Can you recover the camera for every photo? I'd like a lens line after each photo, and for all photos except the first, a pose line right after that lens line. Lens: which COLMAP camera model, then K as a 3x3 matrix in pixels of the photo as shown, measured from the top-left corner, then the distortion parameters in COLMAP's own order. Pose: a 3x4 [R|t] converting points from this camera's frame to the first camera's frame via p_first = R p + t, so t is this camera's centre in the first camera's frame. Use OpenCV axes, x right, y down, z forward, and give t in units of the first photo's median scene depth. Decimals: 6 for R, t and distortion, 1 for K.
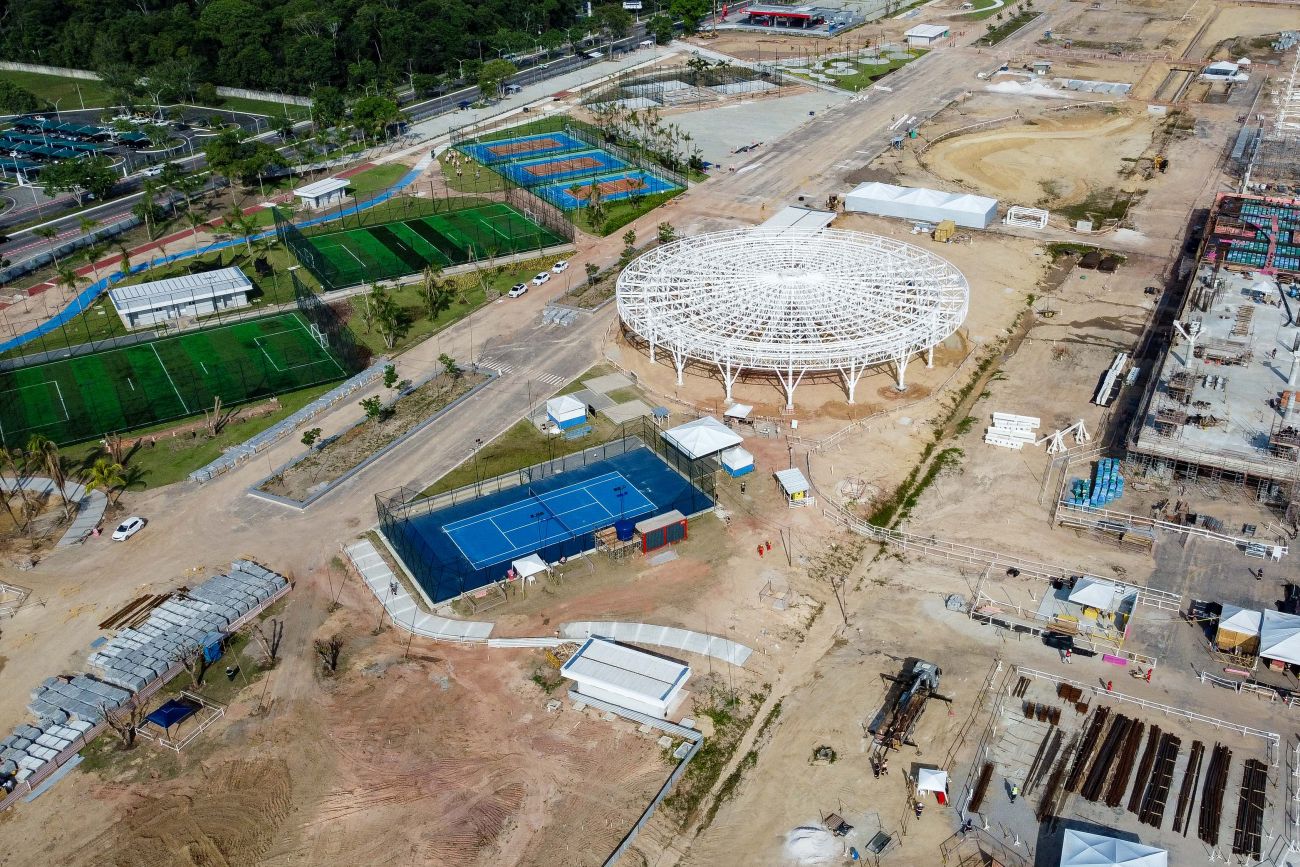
lens RADIAL K [[1003.6, 0, 650.0], [0, 1003.6, 433.5], [0, 0, 1]] dist [-0.001848, -0.002085]
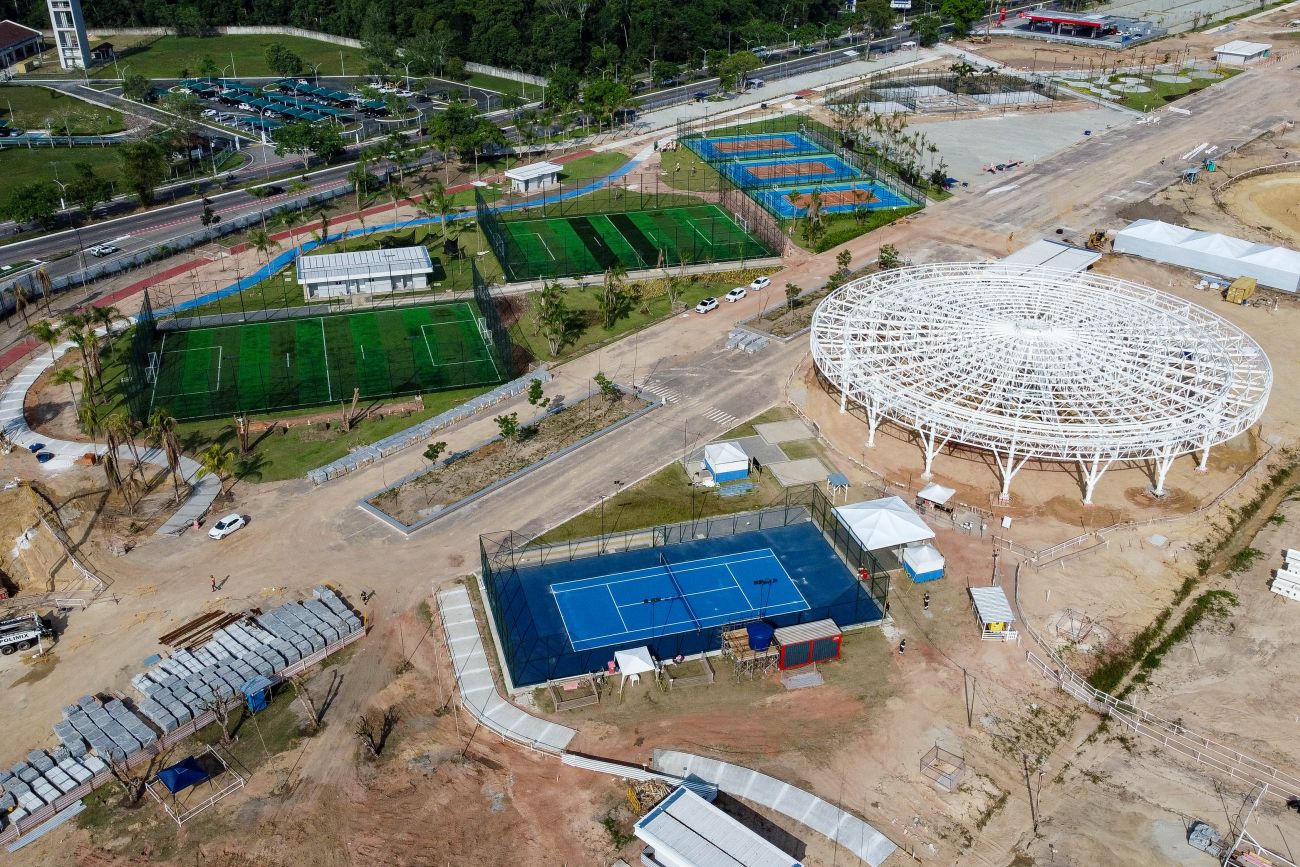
lens RADIAL K [[1032.2, 0, 644.2], [0, 1032.2, 465.7], [0, 0, 1]] dist [0.003237, -0.008301]
pose [[0.970017, 0.140992, -0.197961, 0.018305], [-0.136887, 0.989991, 0.034336, -0.033344], [0.200821, -0.006208, 0.979608, 0.122967]]
